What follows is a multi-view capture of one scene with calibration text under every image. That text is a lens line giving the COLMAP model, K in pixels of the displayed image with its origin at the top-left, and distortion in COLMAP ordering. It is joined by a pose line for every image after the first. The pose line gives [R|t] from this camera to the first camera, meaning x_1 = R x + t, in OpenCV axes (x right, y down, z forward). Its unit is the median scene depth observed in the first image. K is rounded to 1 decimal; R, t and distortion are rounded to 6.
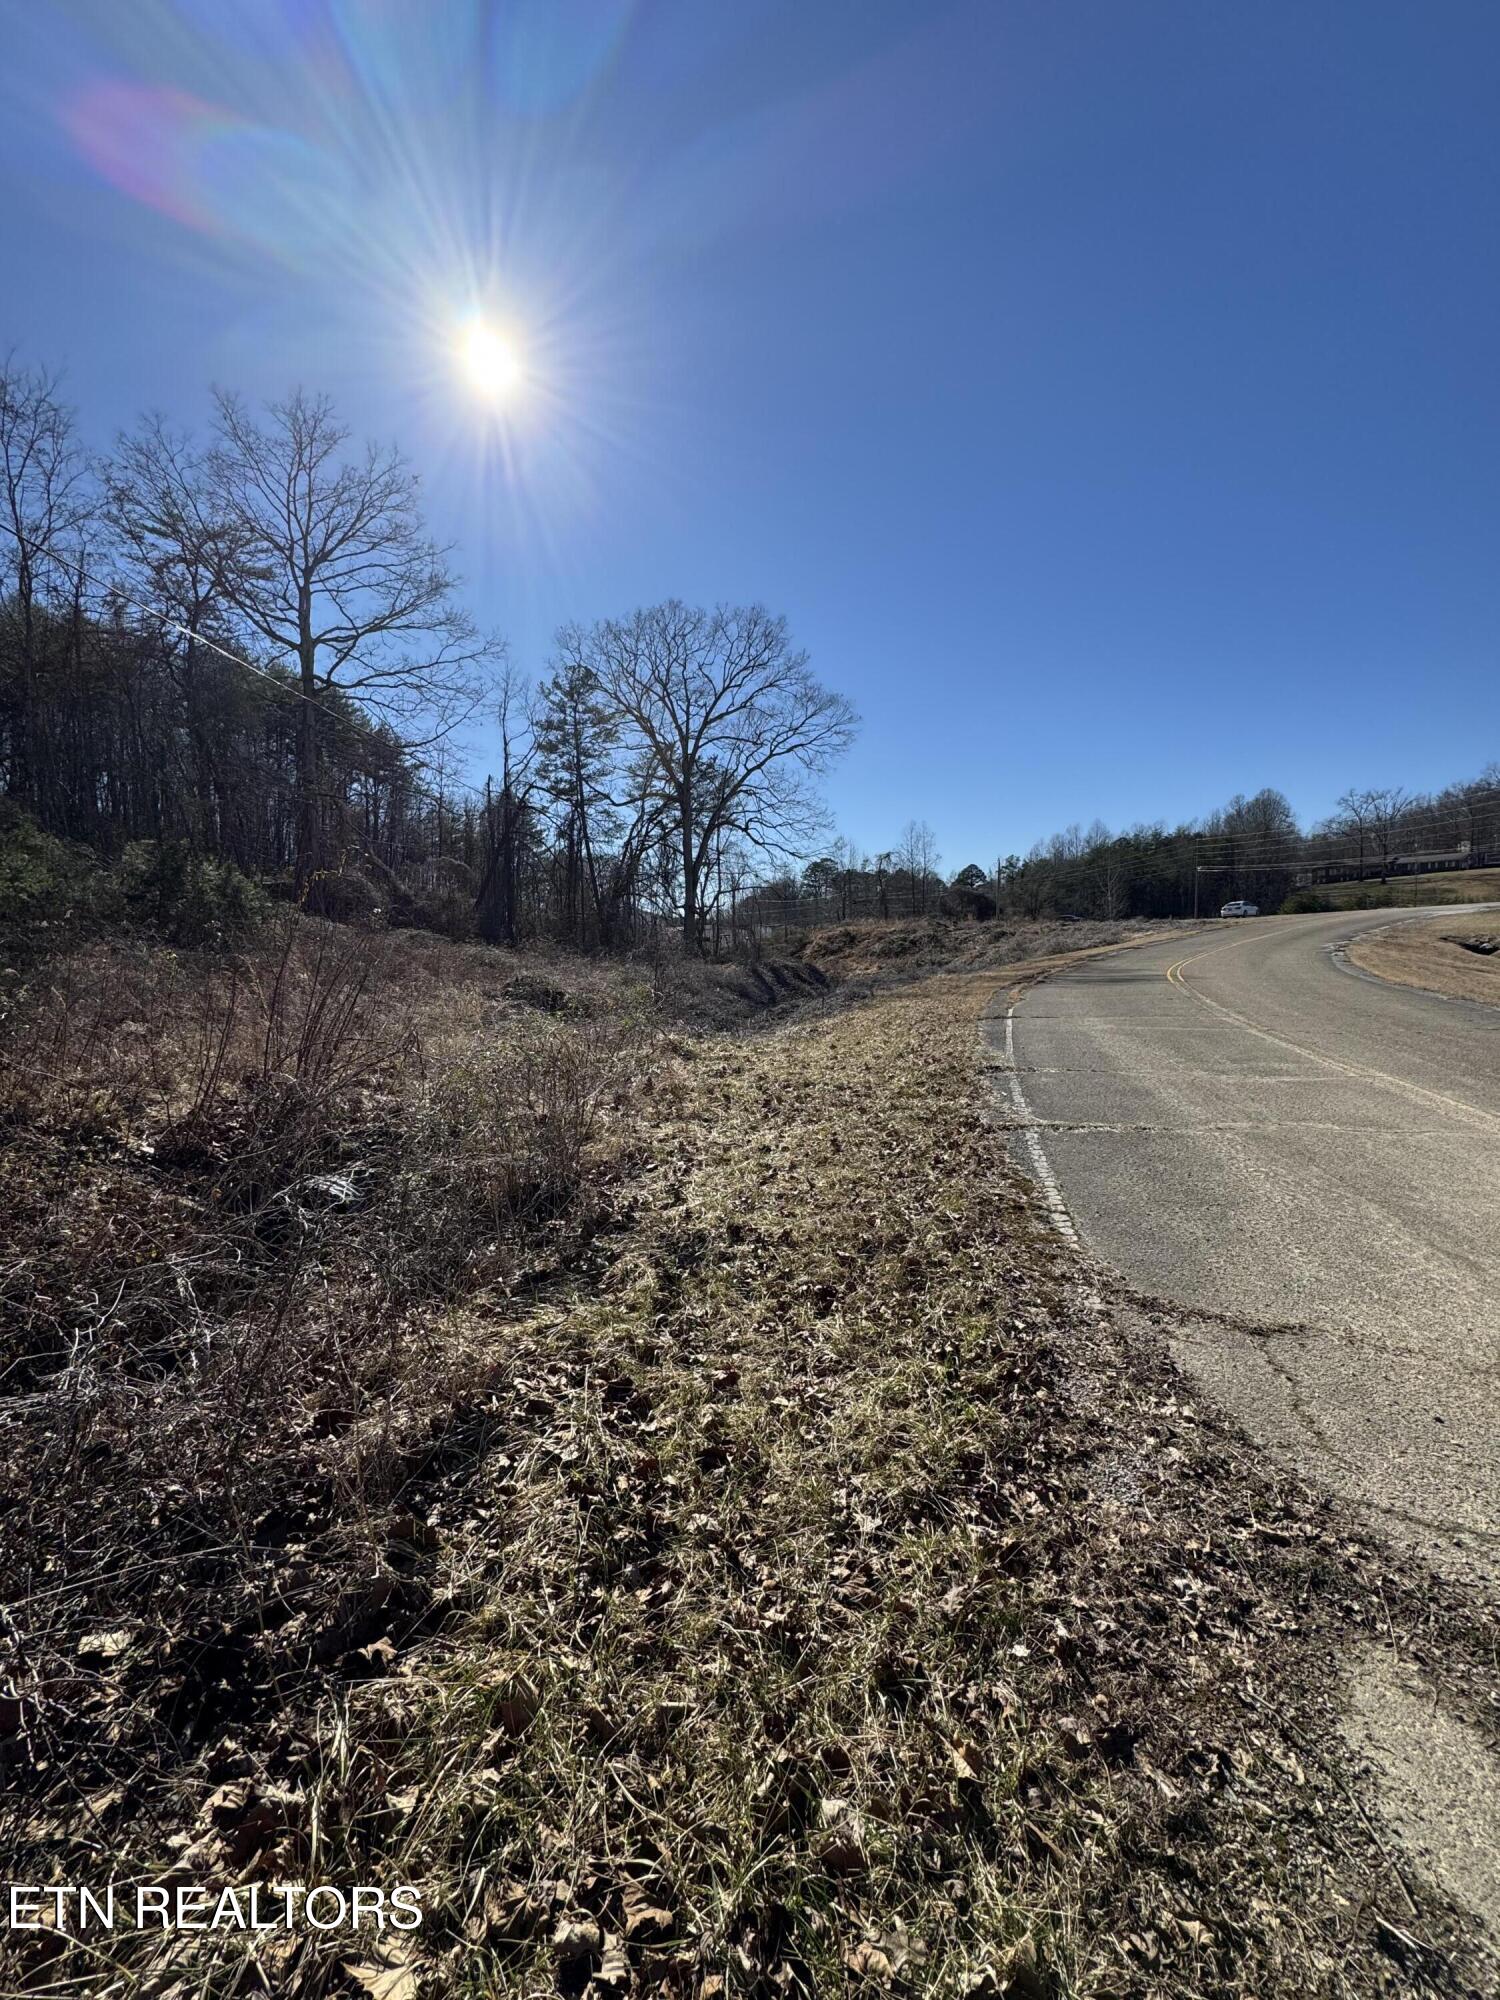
lens RADIAL K [[788.1, 0, 751.8], [0, 788.1, 1013.9], [0, 0, 1]] dist [-0.001716, 0.000124]
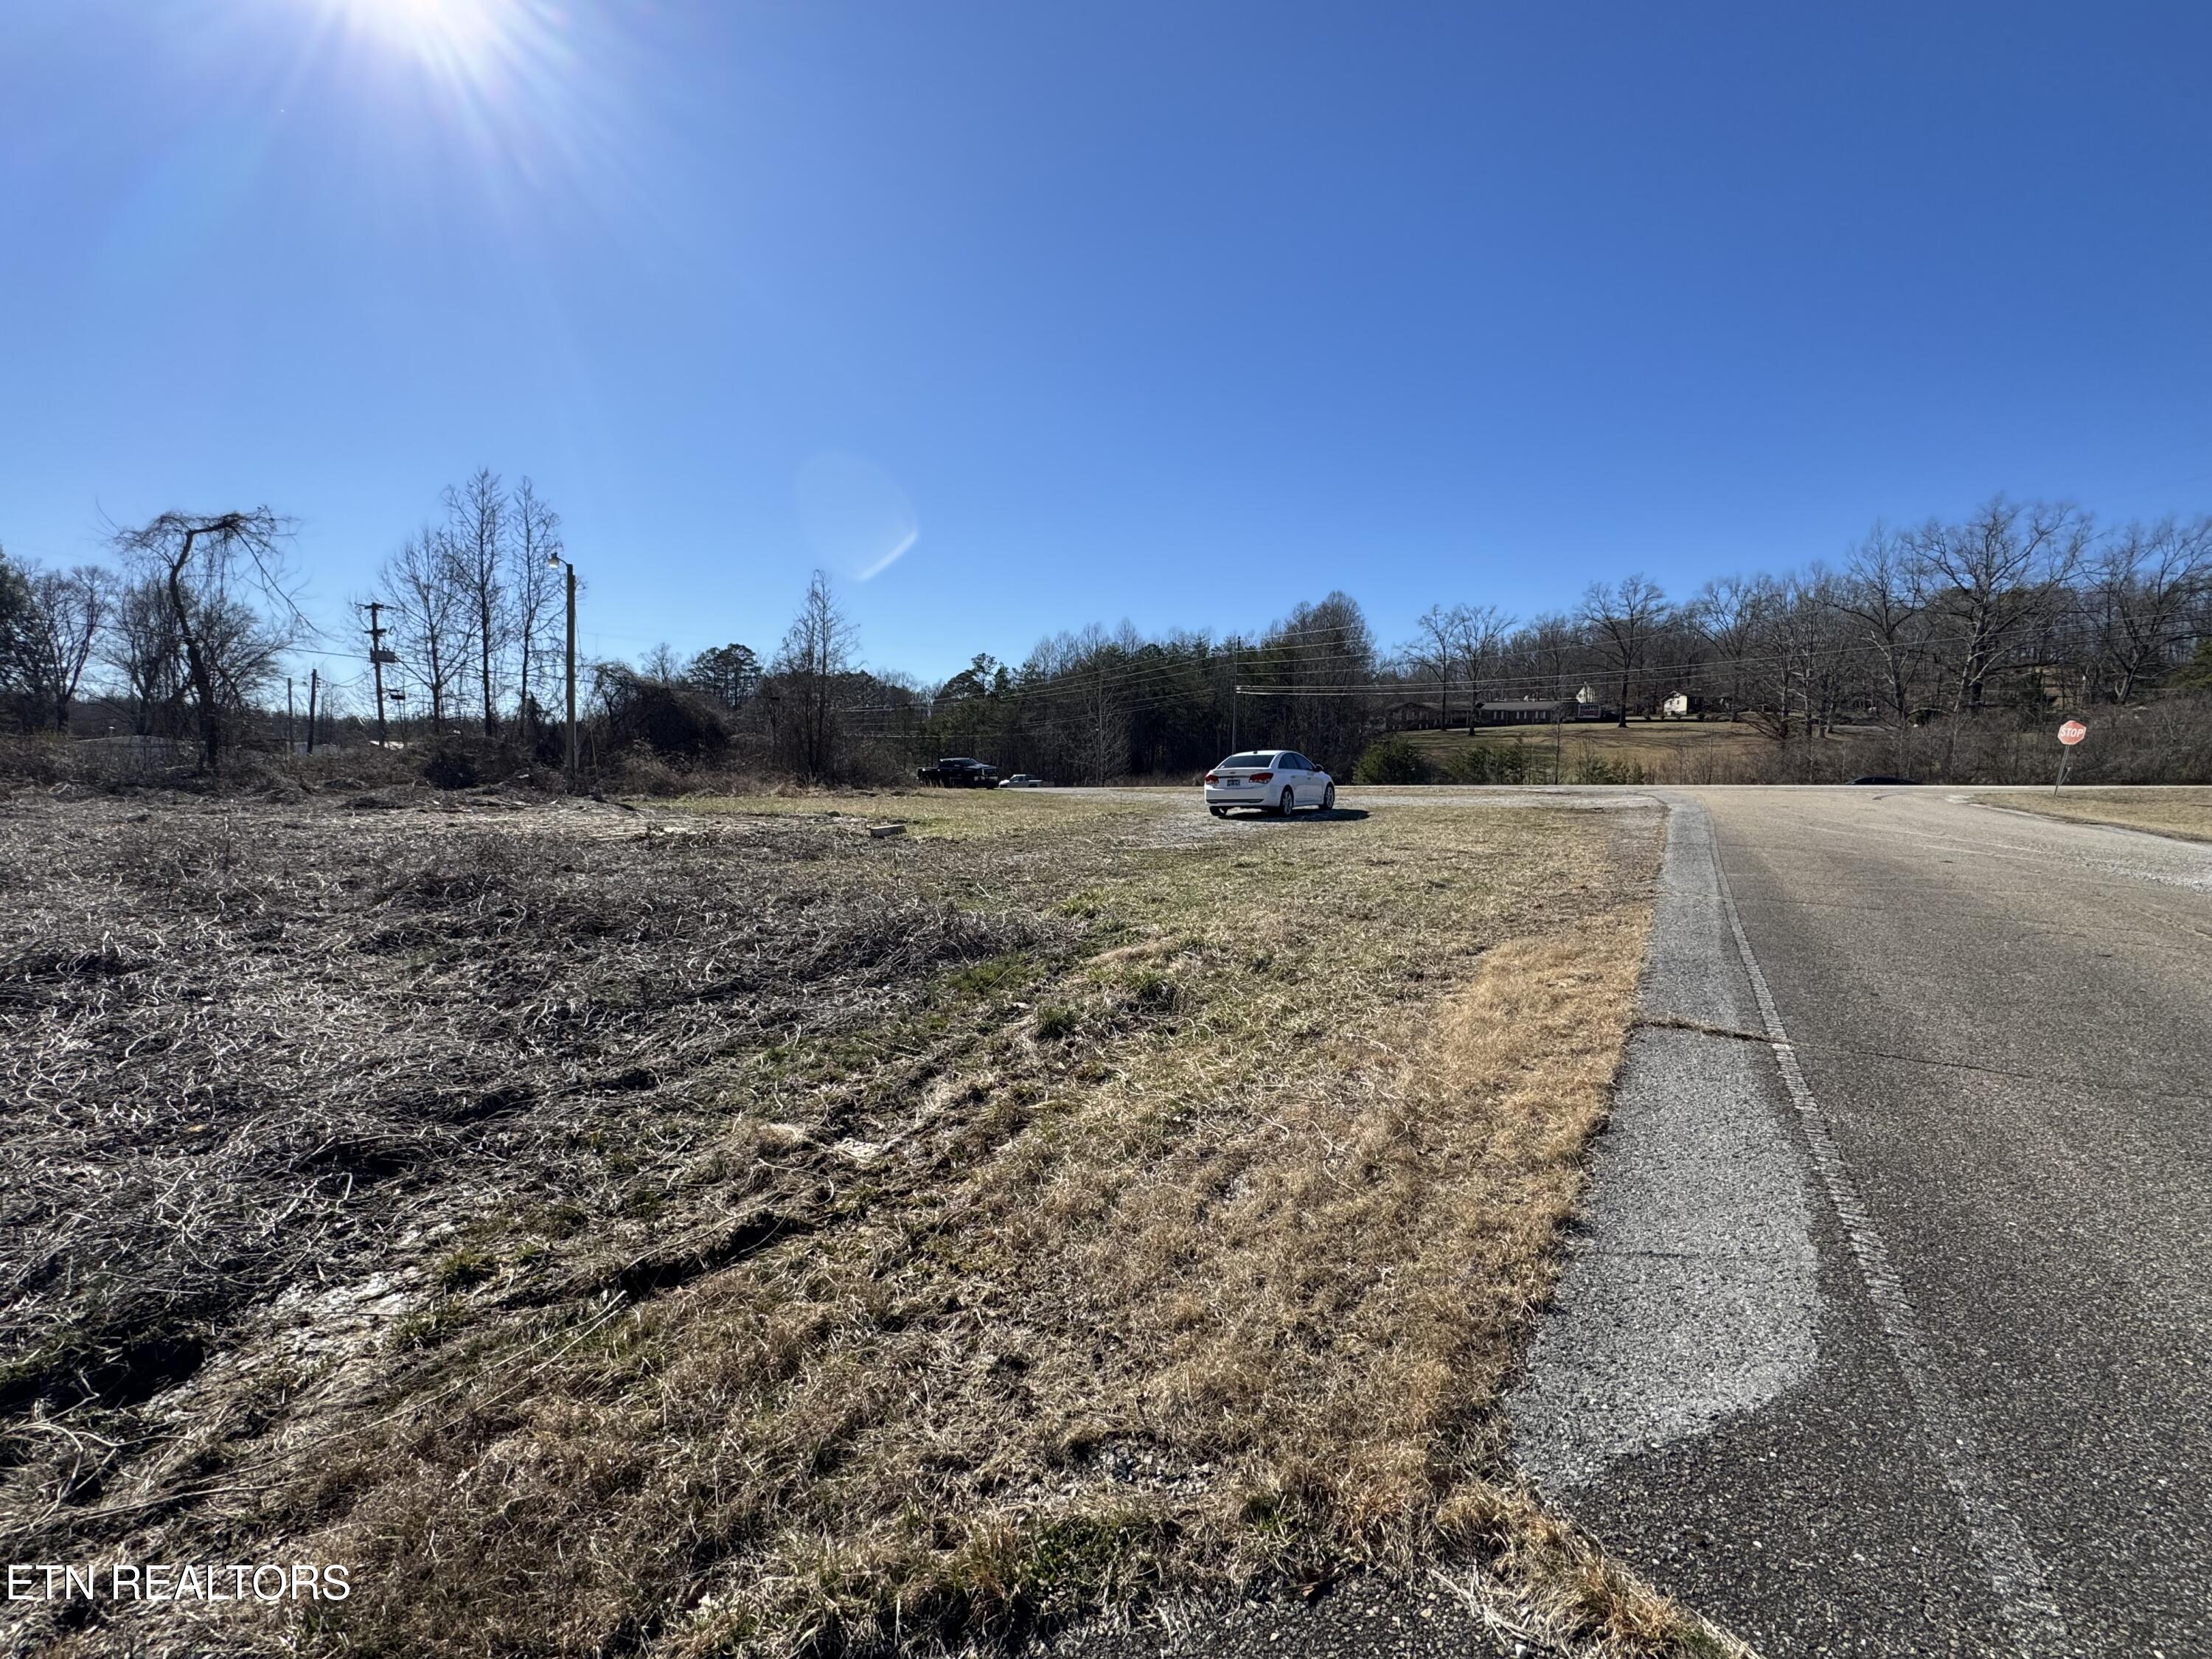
lens RADIAL K [[959.4, 0, 1104.3], [0, 959.4, 831.1], [0, 0, 1]] dist [-0.003892, 0.000906]
pose [[0.940253, 0.025681, 0.339507, 0.168978], [-0.015278, 0.999329, -0.033280, -0.038535], [-0.340134, 0.026105, 0.940014, 0.264900]]
